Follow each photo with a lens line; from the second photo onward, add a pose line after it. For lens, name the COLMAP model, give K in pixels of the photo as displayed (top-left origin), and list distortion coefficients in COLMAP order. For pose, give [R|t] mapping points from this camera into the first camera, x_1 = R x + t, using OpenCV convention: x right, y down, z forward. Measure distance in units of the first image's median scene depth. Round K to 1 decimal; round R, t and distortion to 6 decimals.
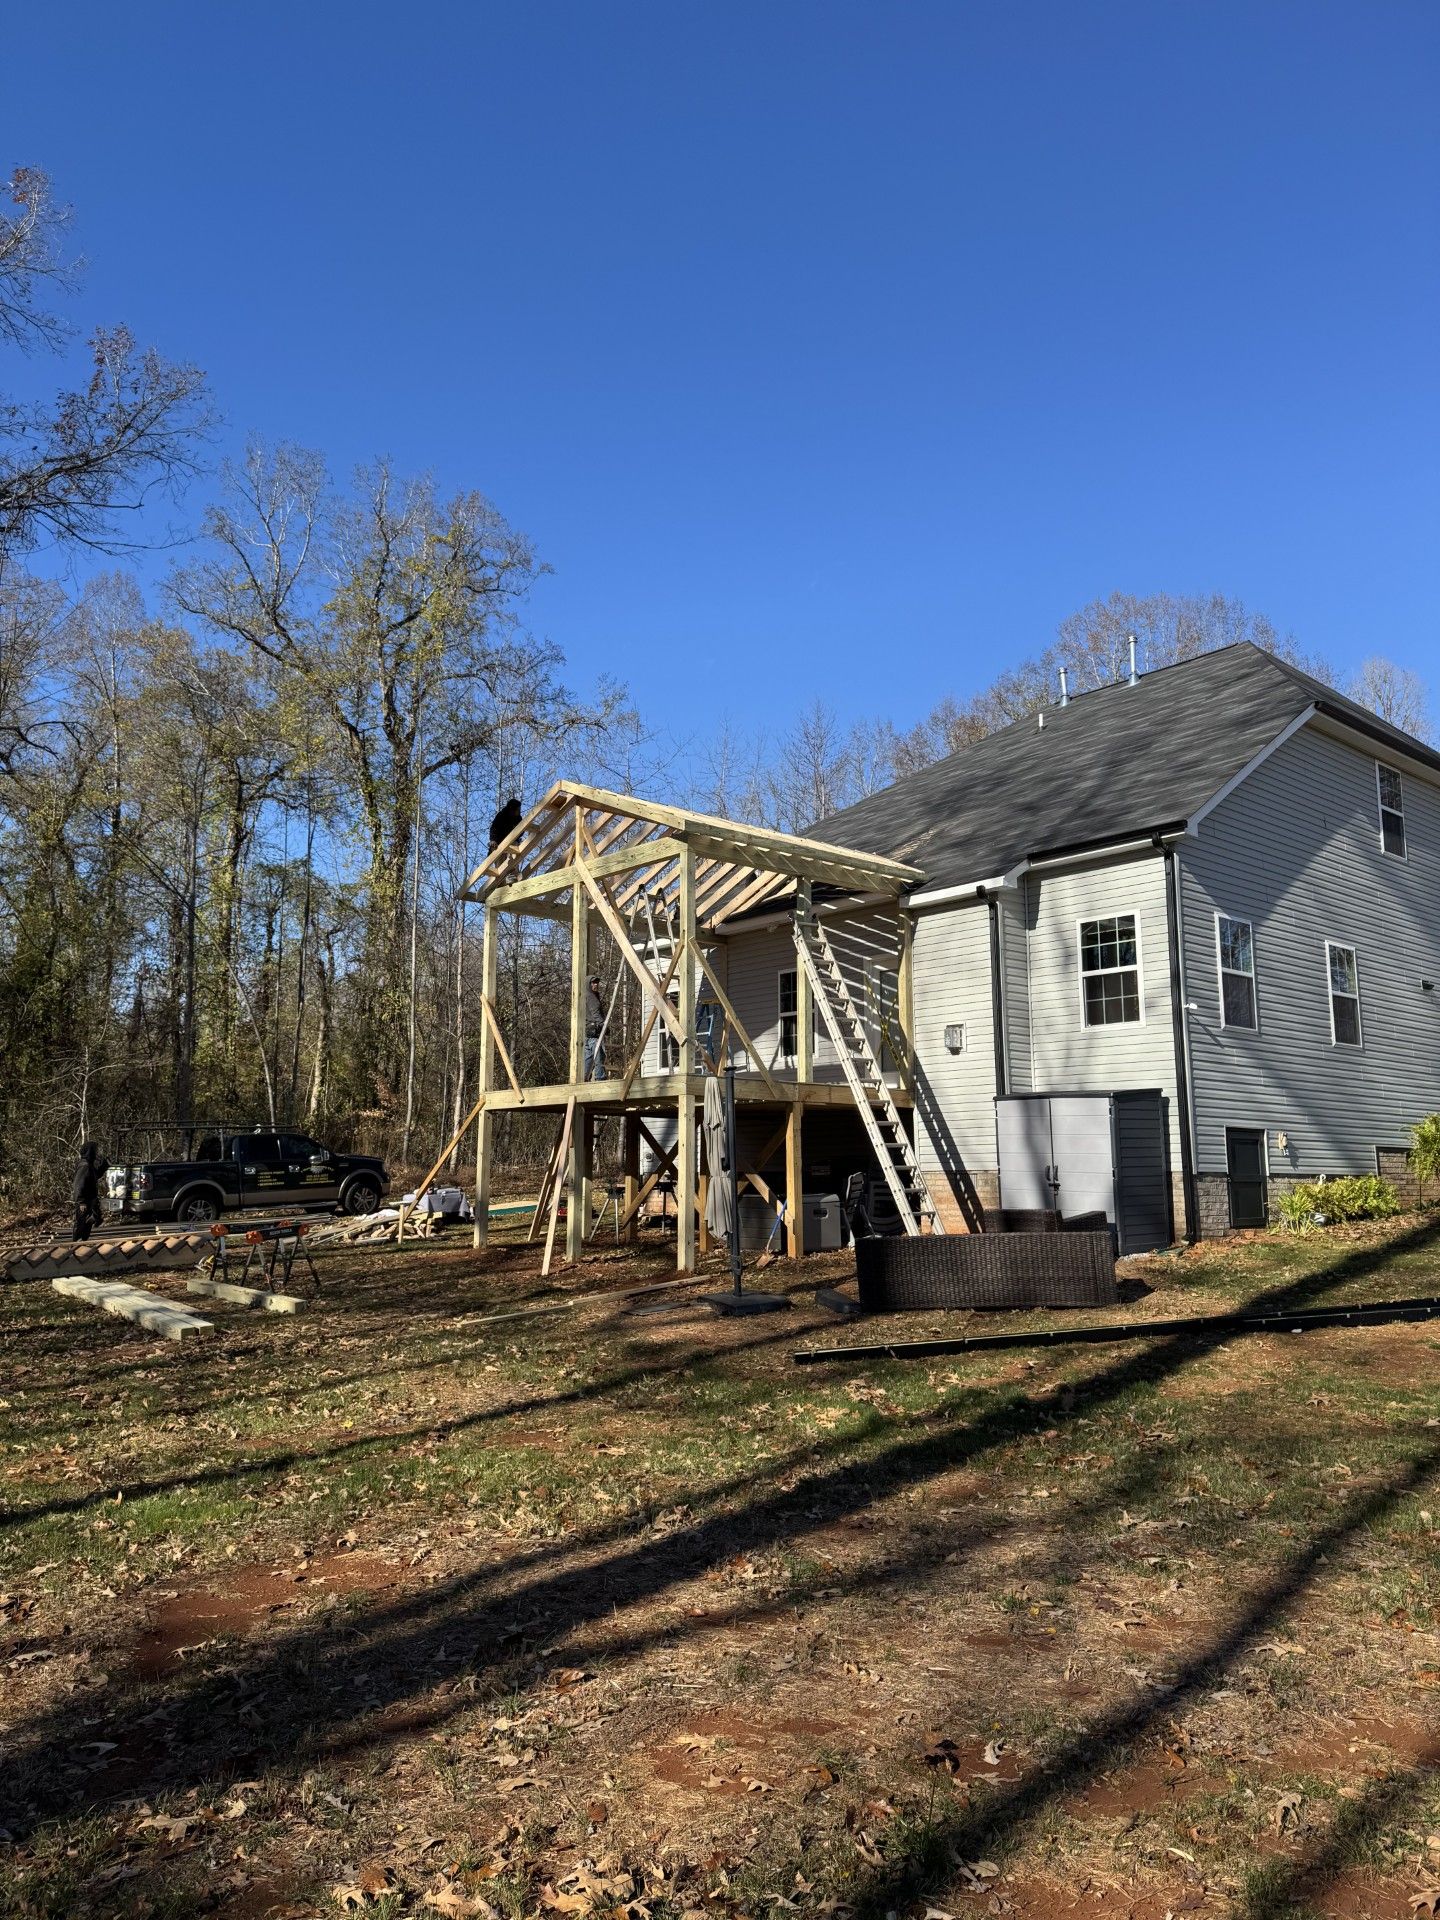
lens RADIAL K [[1328.4, 0, 717.2], [0, 1328.4, 963.0], [0, 0, 1]] dist [0.155128, -0.306039]
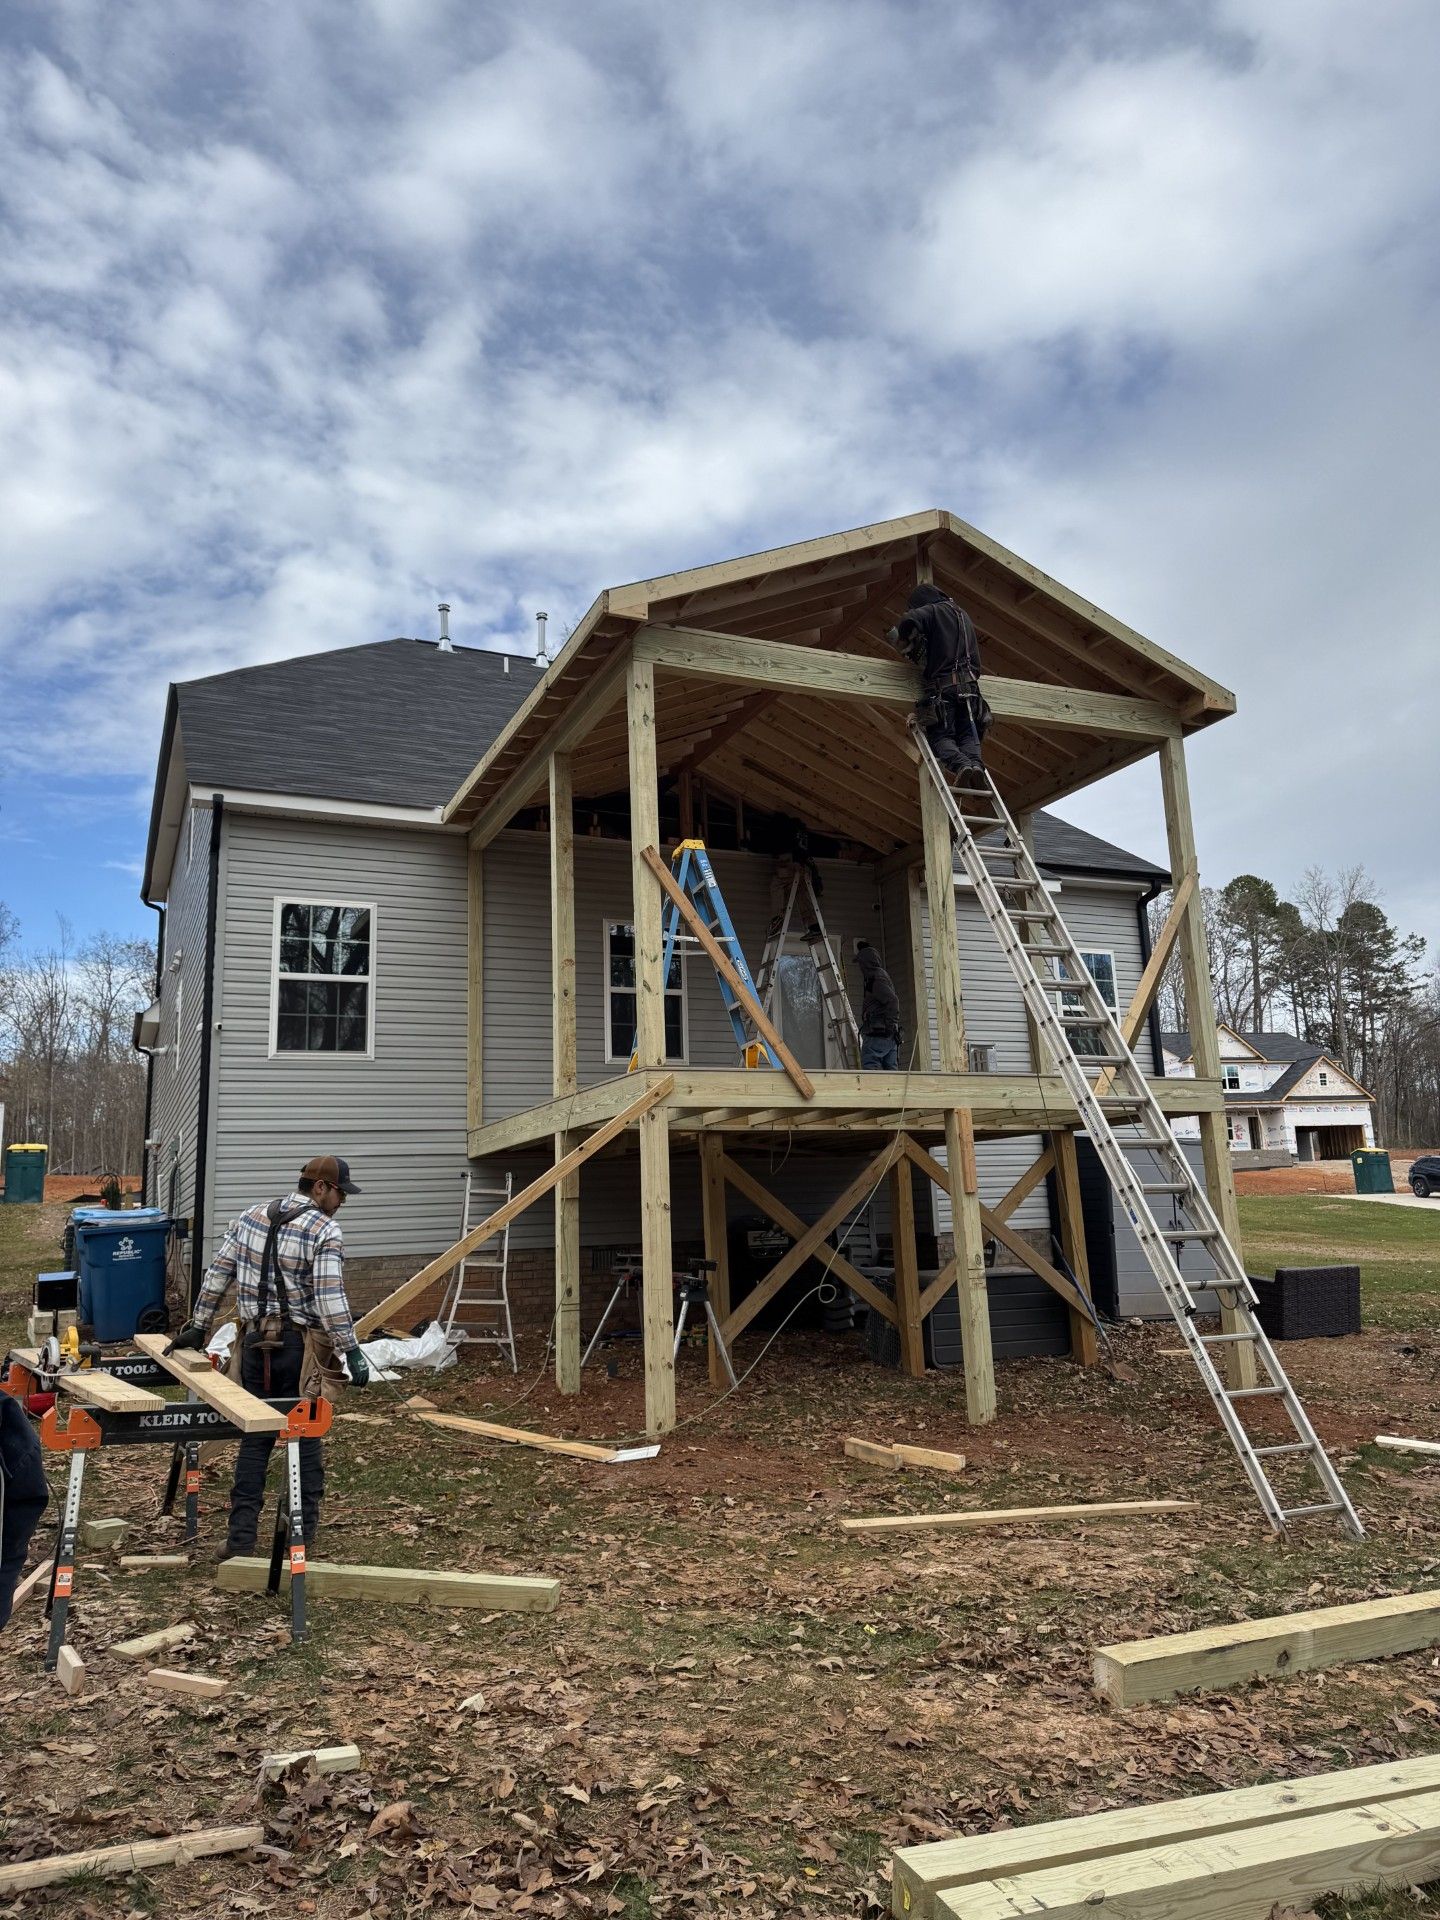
lens RADIAL K [[1328.4, 0, 717.2], [0, 1328.4, 963.0], [0, 0, 1]] dist [0.155128, -0.306039]
pose [[0.287311, 0.175626, 0.941599, -0.405585], [-0.117881, 0.982057, -0.147203, 0.086621], [-0.950556, -0.068704, 0.302858, 0.590820]]
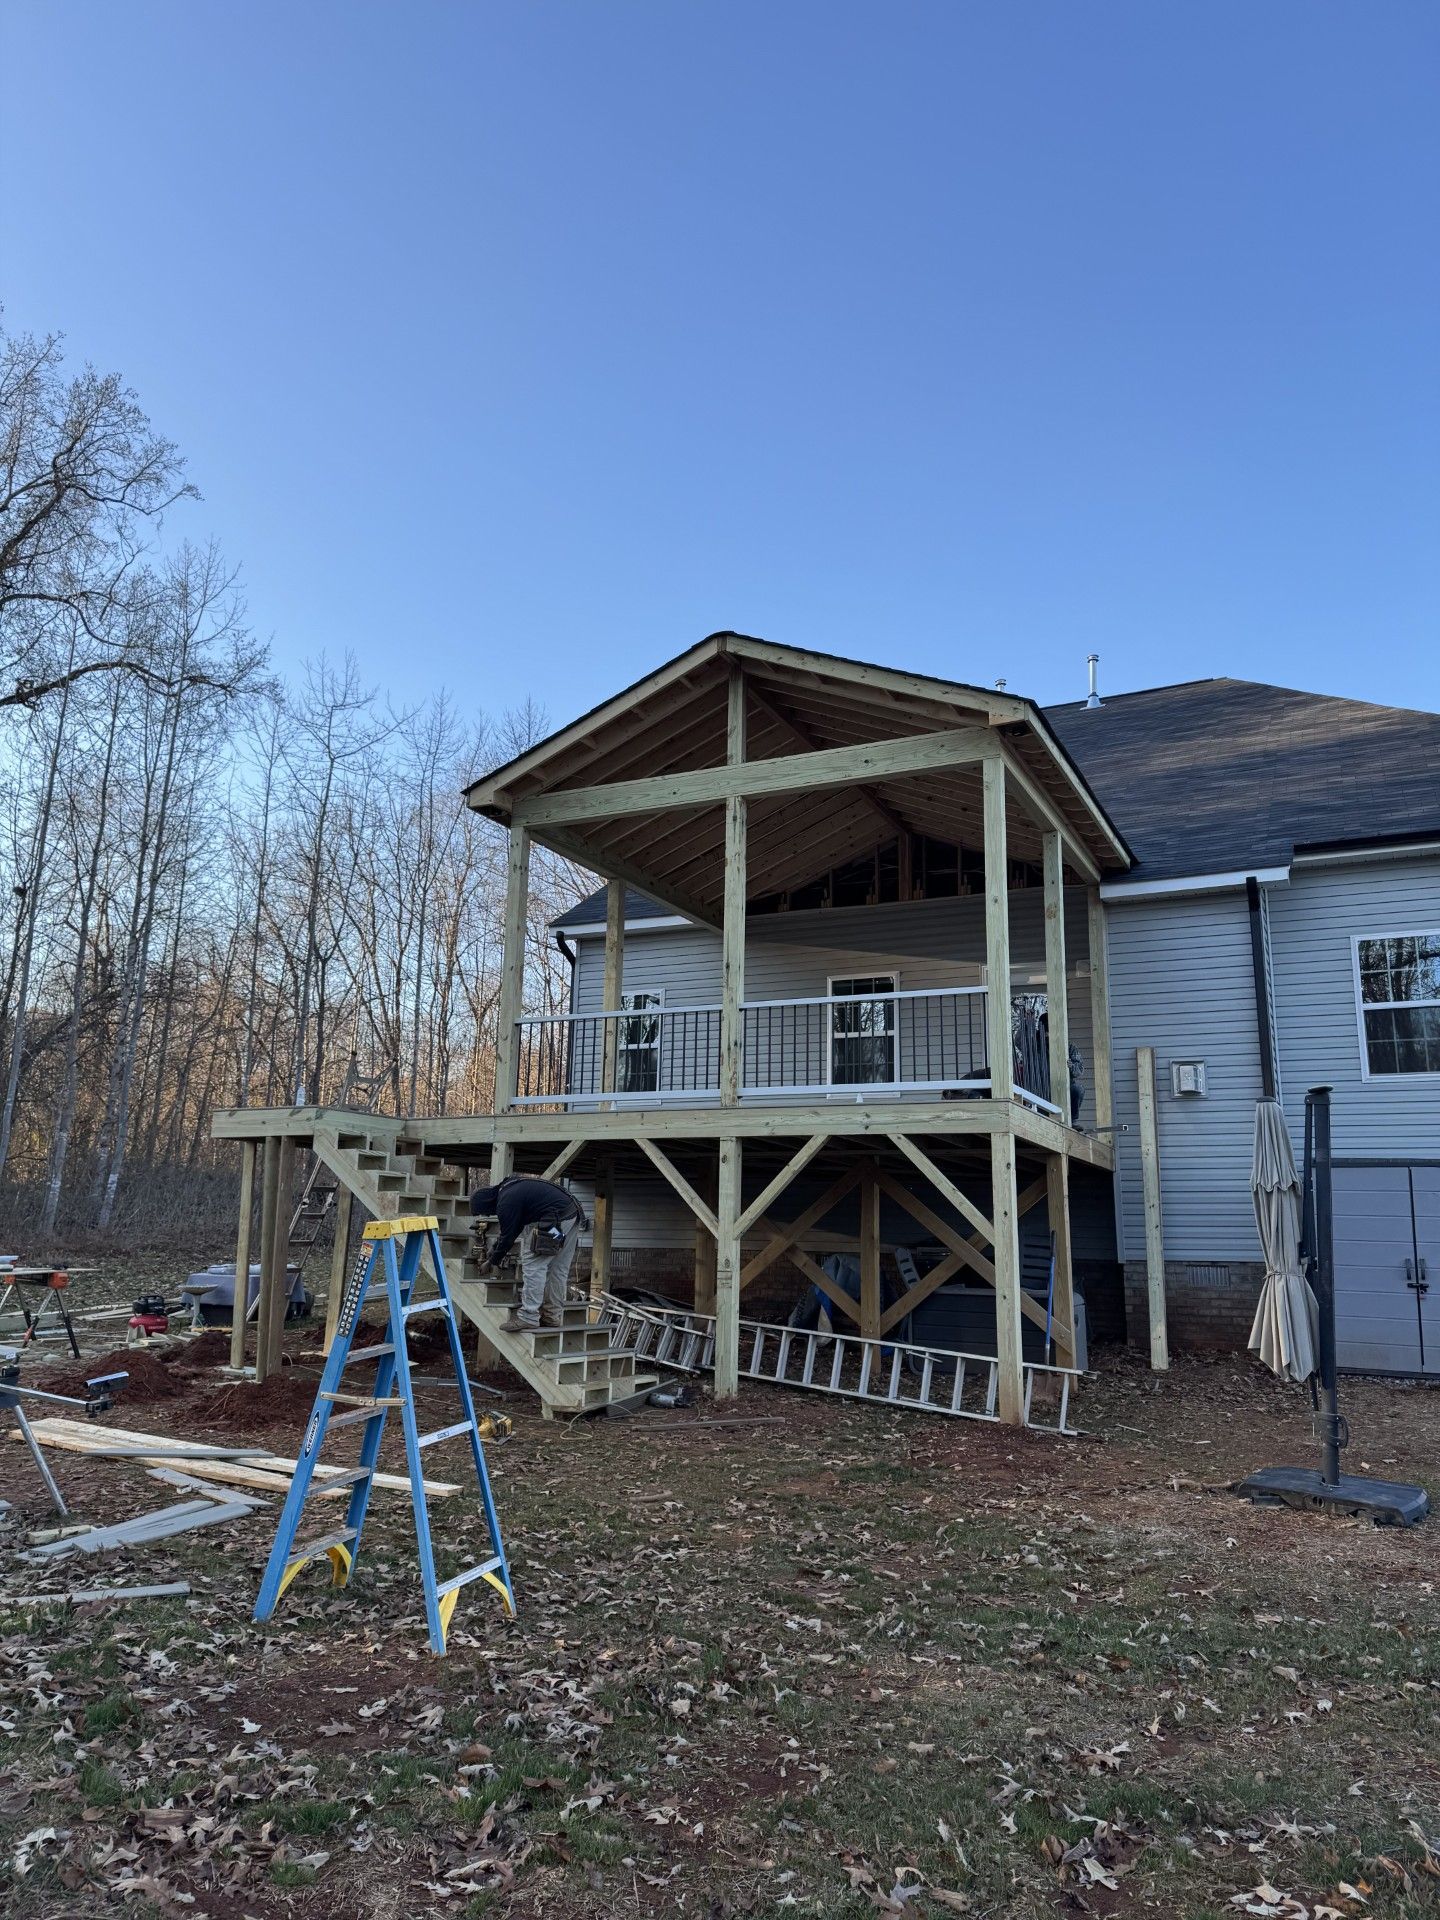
lens RADIAL K [[1328.4, 0, 717.2], [0, 1328.4, 963.0], [0, 0, 1]] dist [0.155128, -0.306039]
pose [[0.920872, 0.102995, 0.376015, -0.225472], [-0.083412, 0.994190, -0.068042, 0.041881], [-0.380838, 0.031294, 0.924112, 0.265459]]
